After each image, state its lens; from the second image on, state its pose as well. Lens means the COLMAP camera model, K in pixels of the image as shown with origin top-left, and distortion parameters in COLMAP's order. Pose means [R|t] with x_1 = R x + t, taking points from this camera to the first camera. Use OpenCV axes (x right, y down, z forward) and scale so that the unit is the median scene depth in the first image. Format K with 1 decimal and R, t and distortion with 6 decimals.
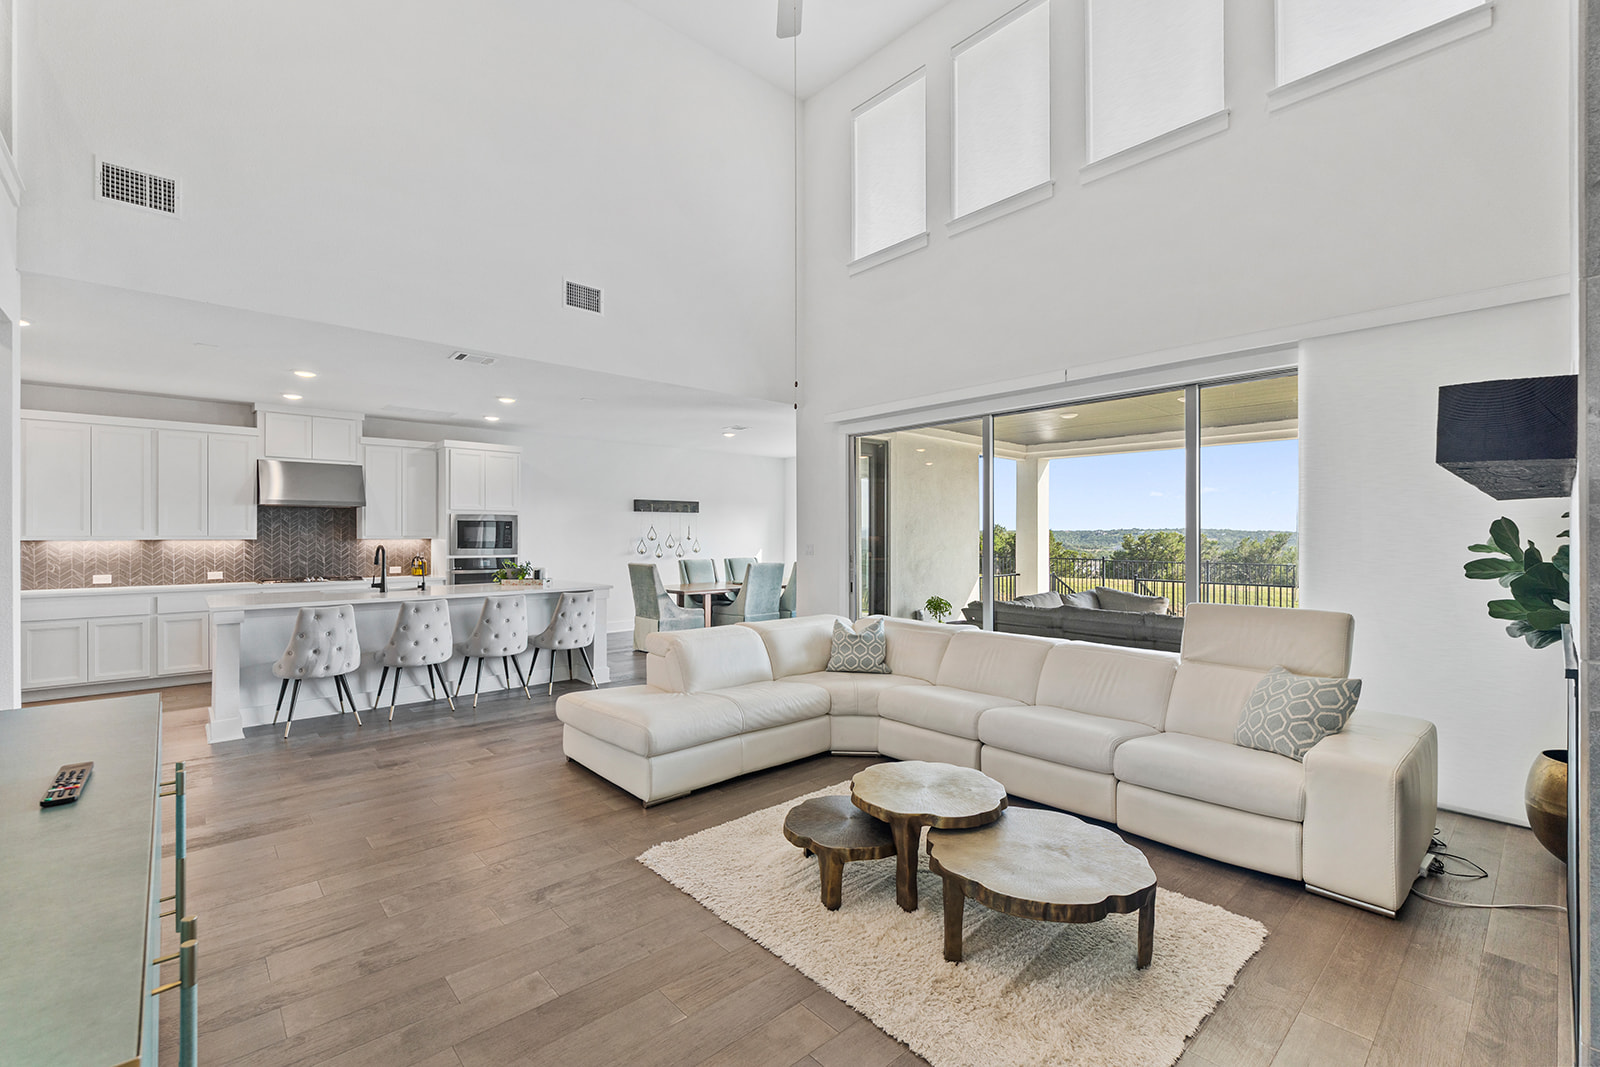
lens RADIAL K [[683.2, 0, 800.0], [0, 683.2, 533.5], [0, 0, 1]] dist [0.006484, -0.000366]
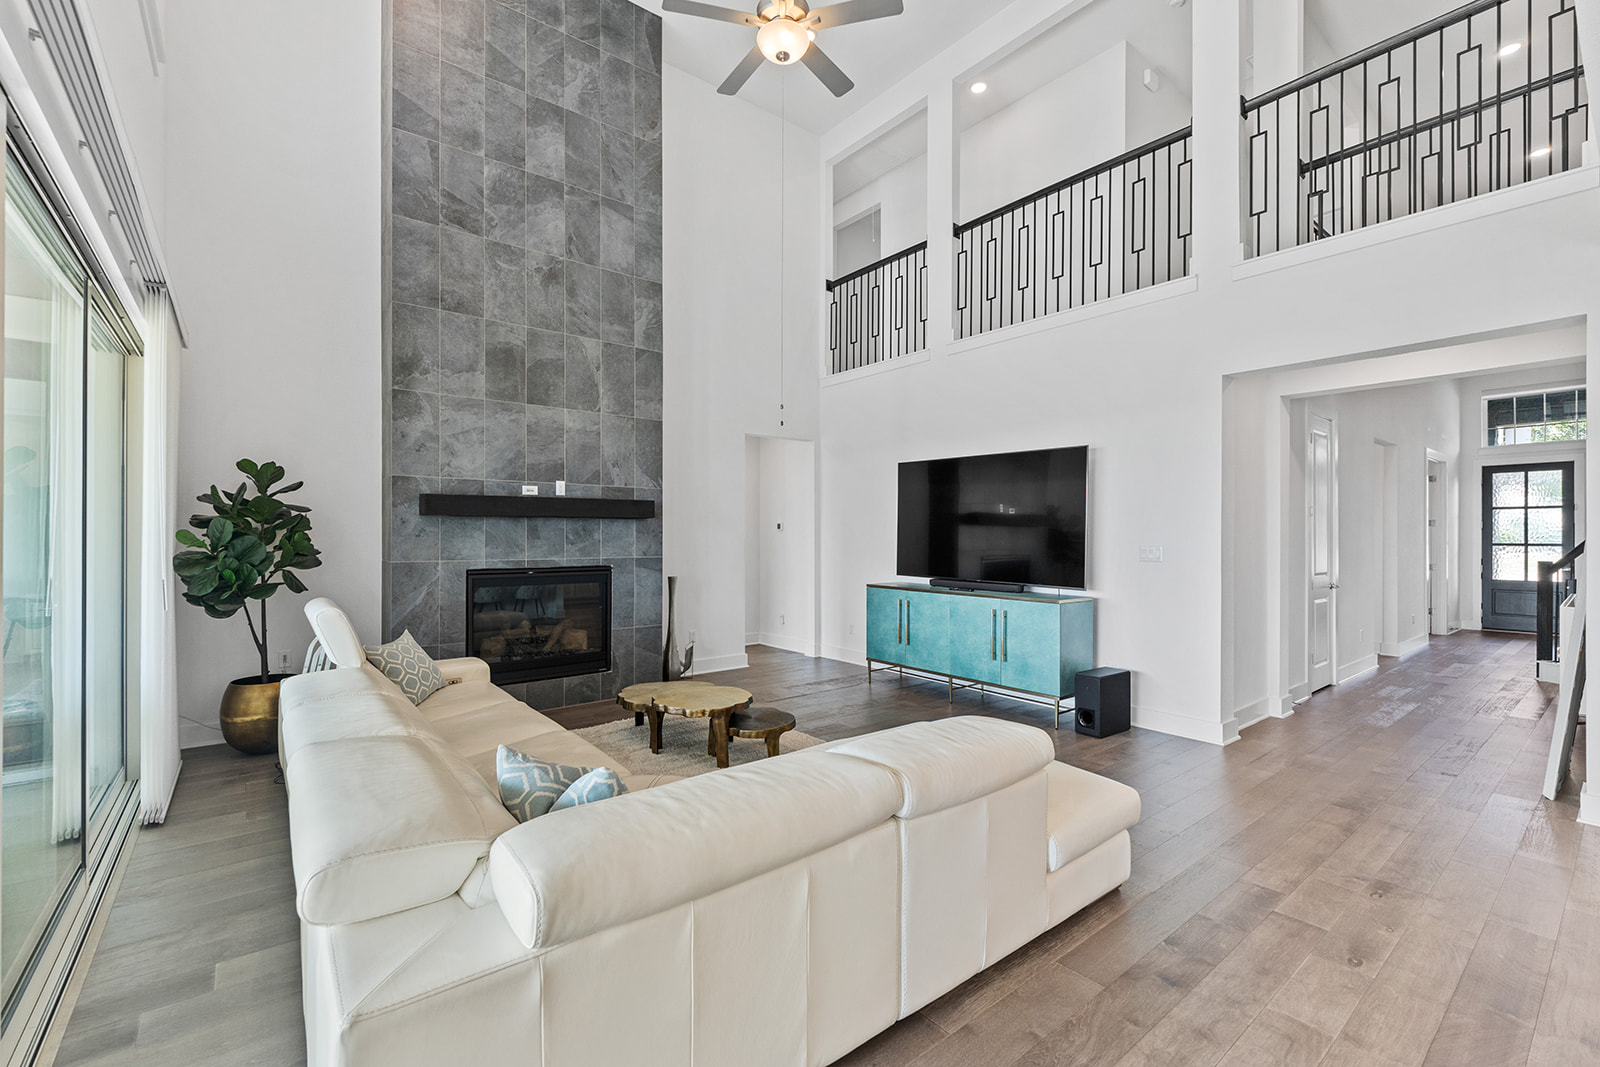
lens RADIAL K [[683.2, 0, 800.0], [0, 683.2, 533.5], [0, 0, 1]] dist [0.006484, -0.000366]
pose [[-0.997985, -0.005182, 0.063233, -0.084258], [-0.005520, 0.999971, -0.005176, 0.008413], [-0.063205, -0.005514, -0.997985, 1.693334]]
